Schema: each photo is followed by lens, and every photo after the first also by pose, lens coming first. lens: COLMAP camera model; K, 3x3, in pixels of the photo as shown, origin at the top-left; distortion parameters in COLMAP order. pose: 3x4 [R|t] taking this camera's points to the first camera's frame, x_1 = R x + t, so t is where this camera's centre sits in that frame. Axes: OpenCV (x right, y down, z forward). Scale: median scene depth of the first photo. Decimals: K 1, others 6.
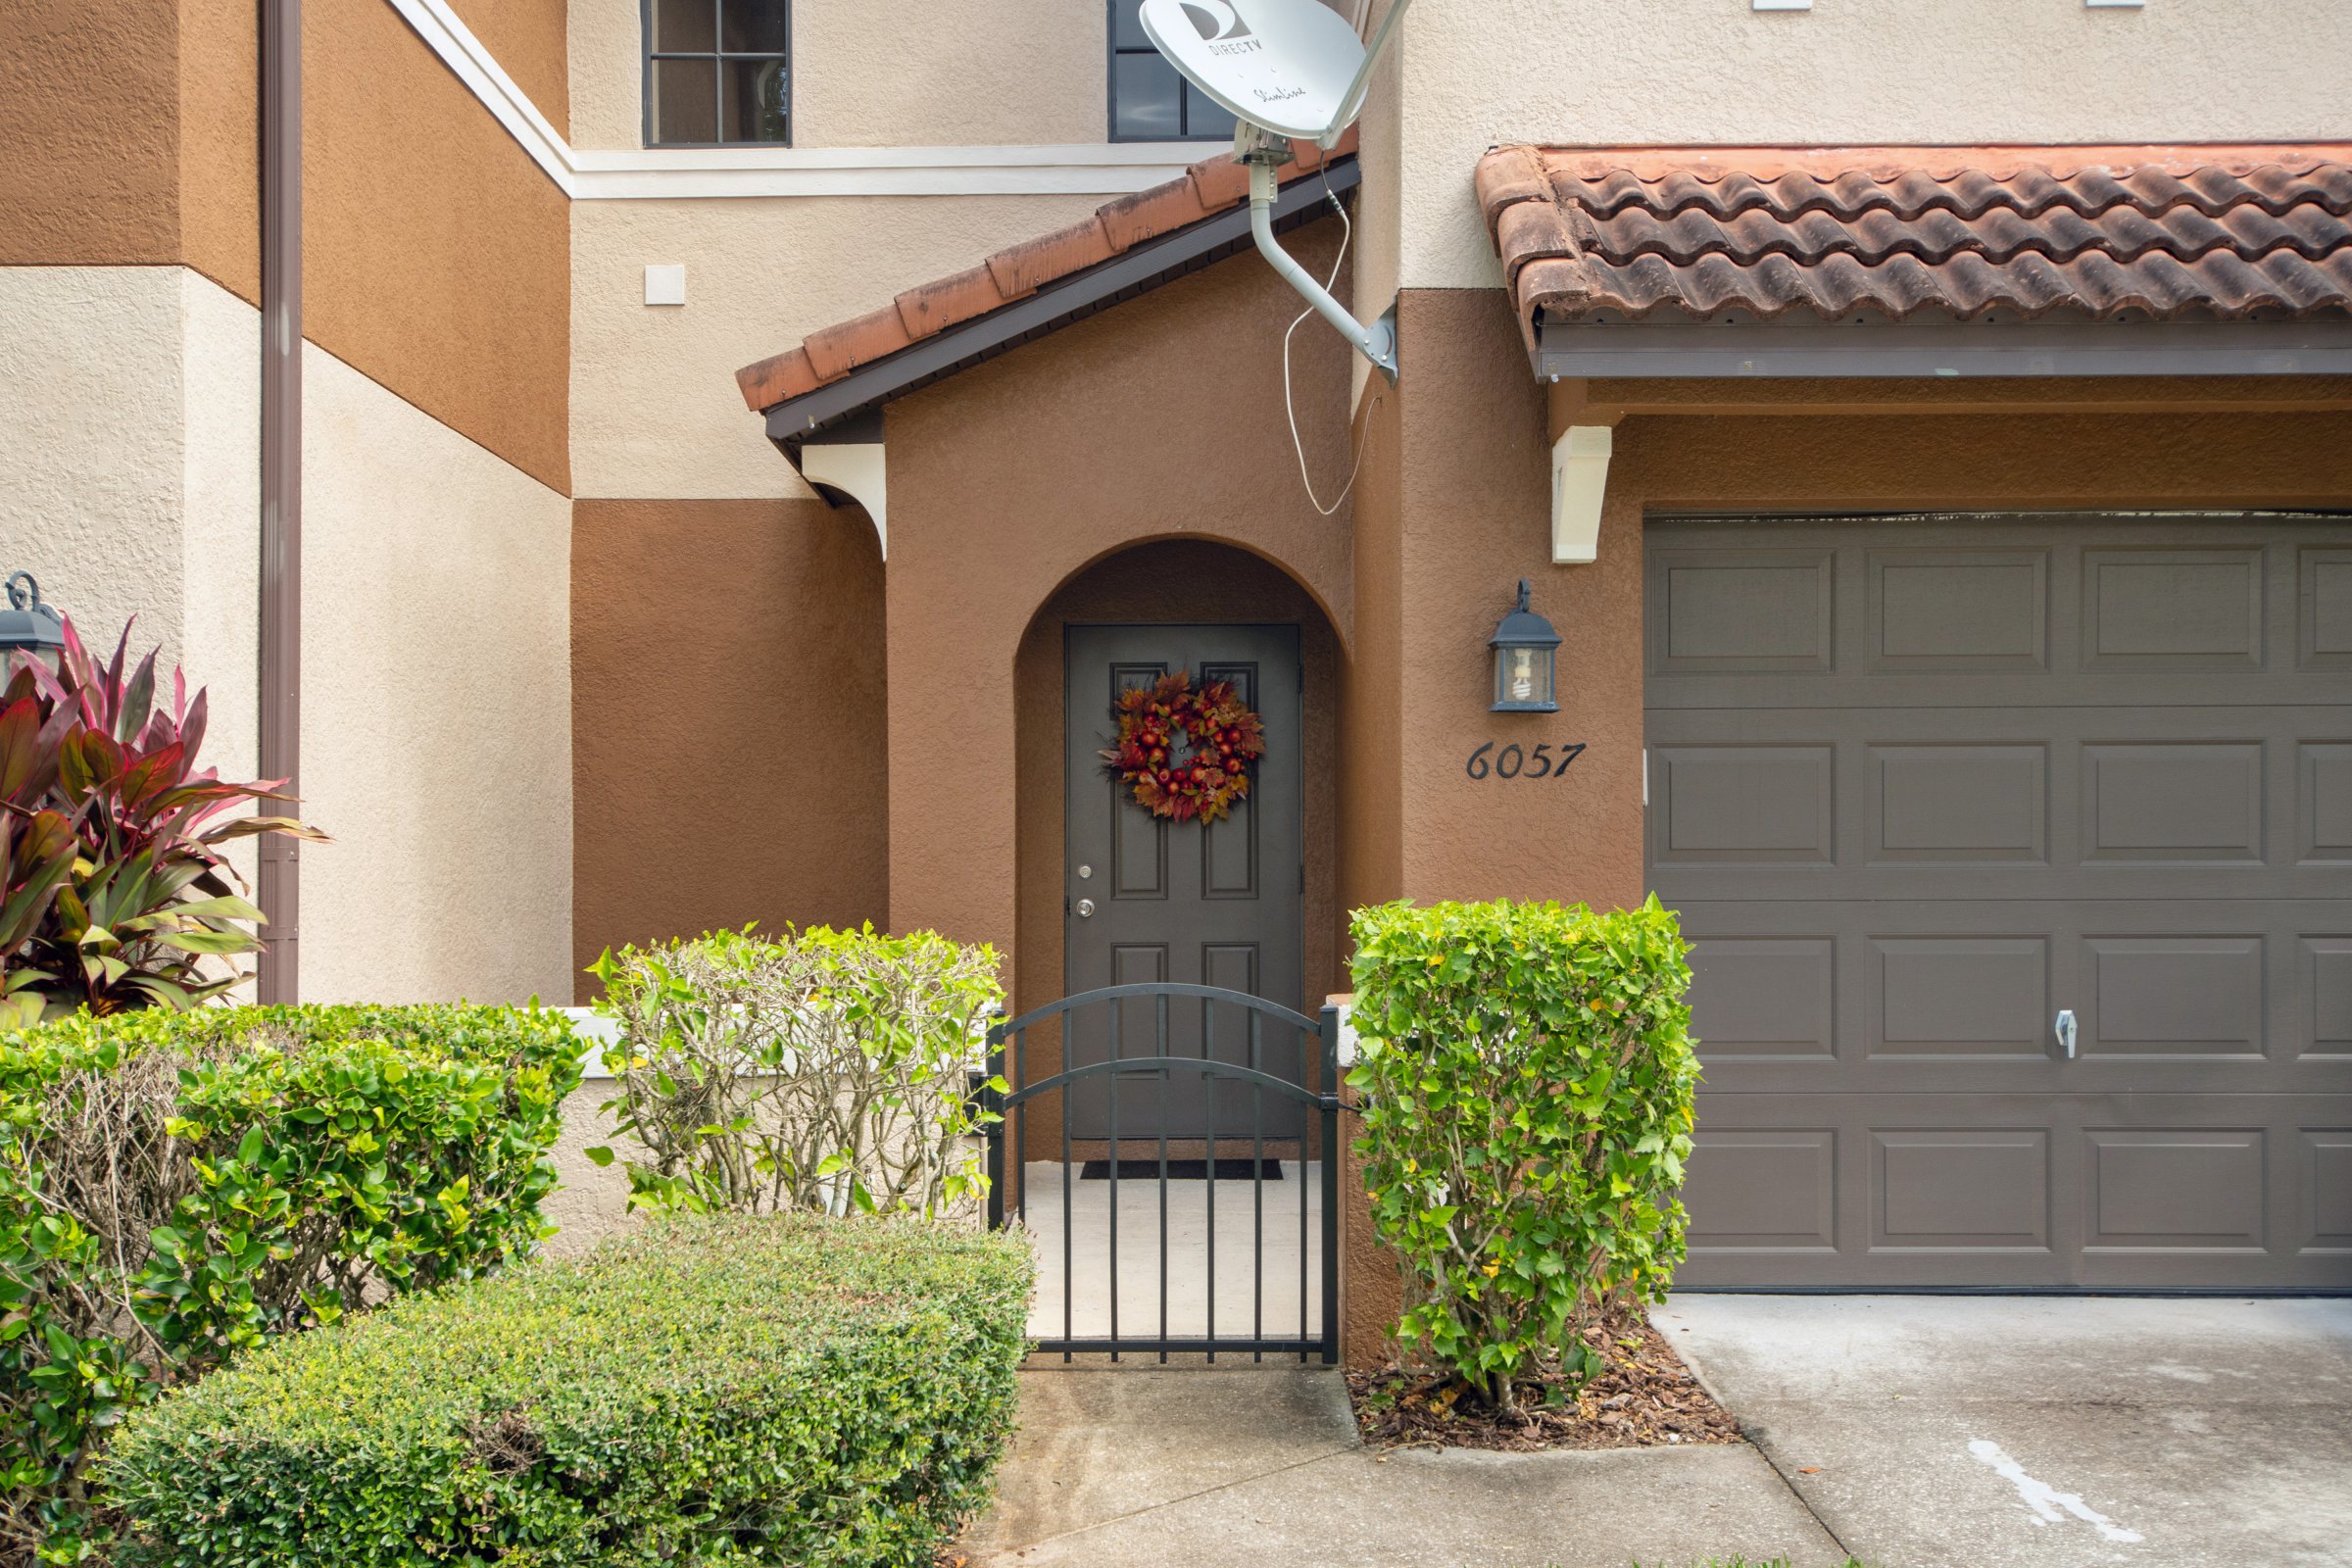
lens RADIAL K [[2479.1, 0, 1172.4], [0, 2479.1, 776.3], [0, 0, 1]] dist [-0.016333, 0.000000]
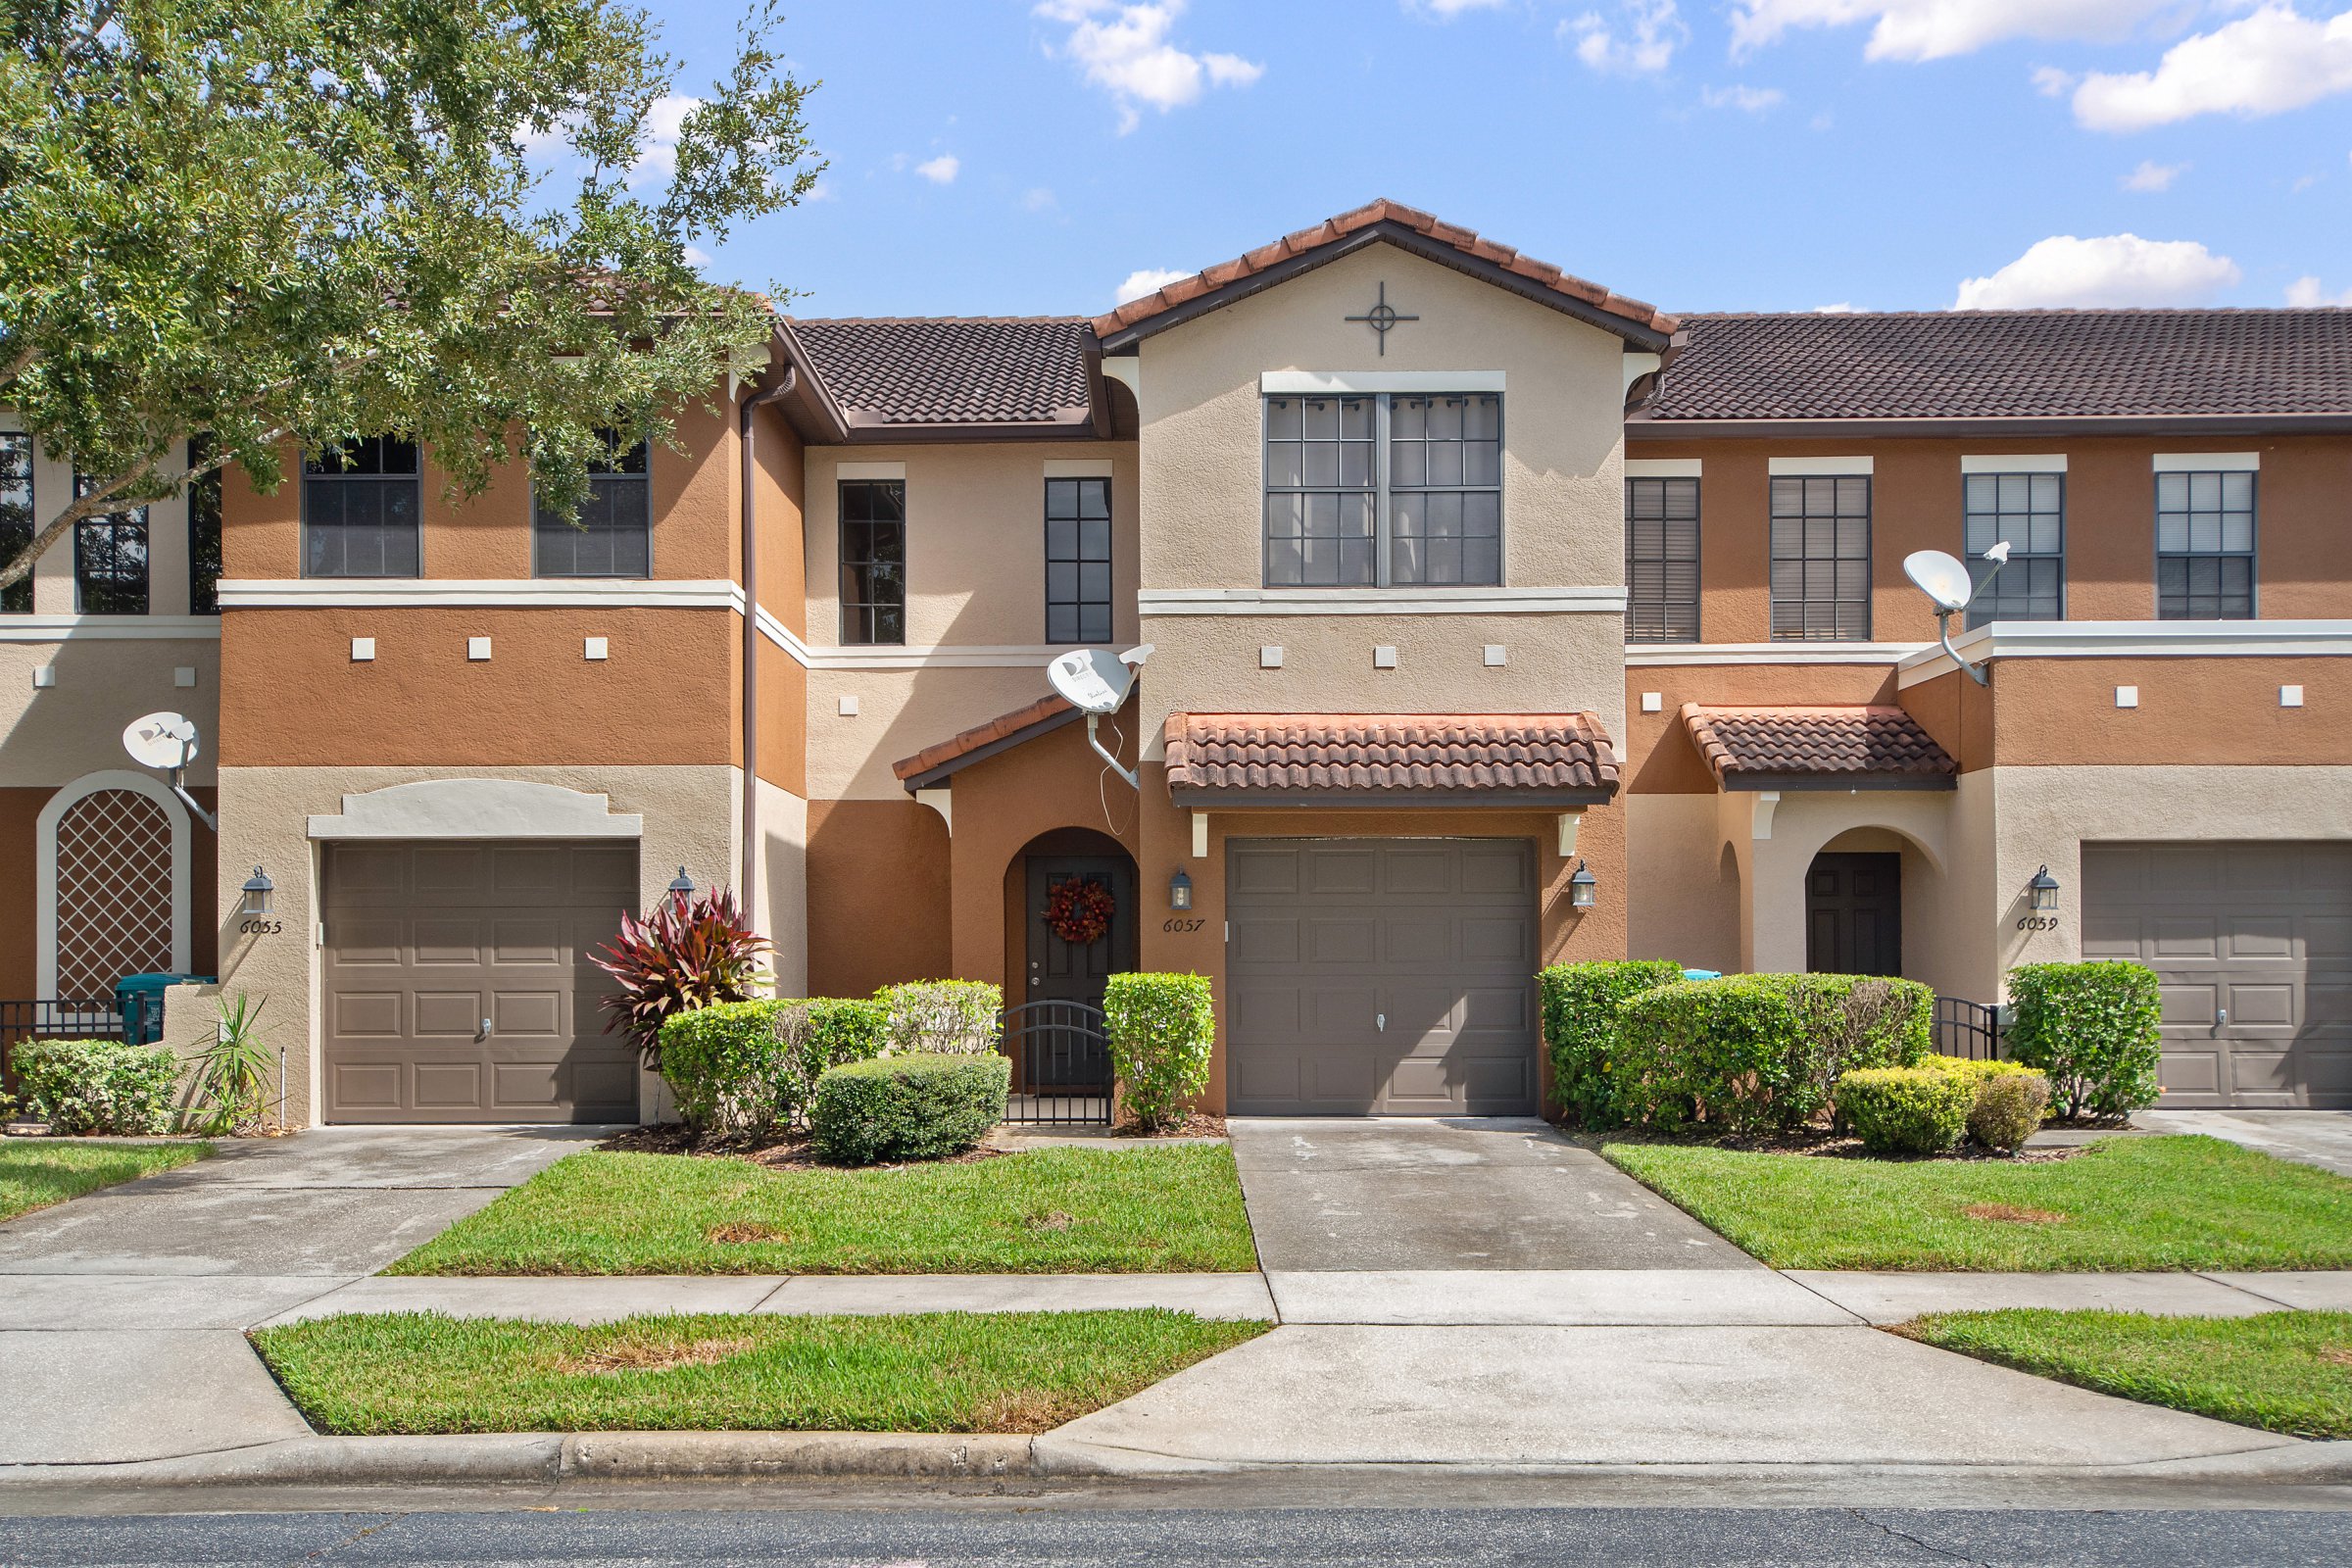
lens RADIAL K [[2479.1, 0, 1178.5], [0, 2479.1, 800.0], [0, 0, 1]] dist [-0.016333, 0.000000]
pose [[0.999938, 0.003423, 0.010625, 0.085721], [-0.003072, 0.999455, -0.032858, -0.046303], [-0.010732, 0.032824, 0.999404, -1.502784]]
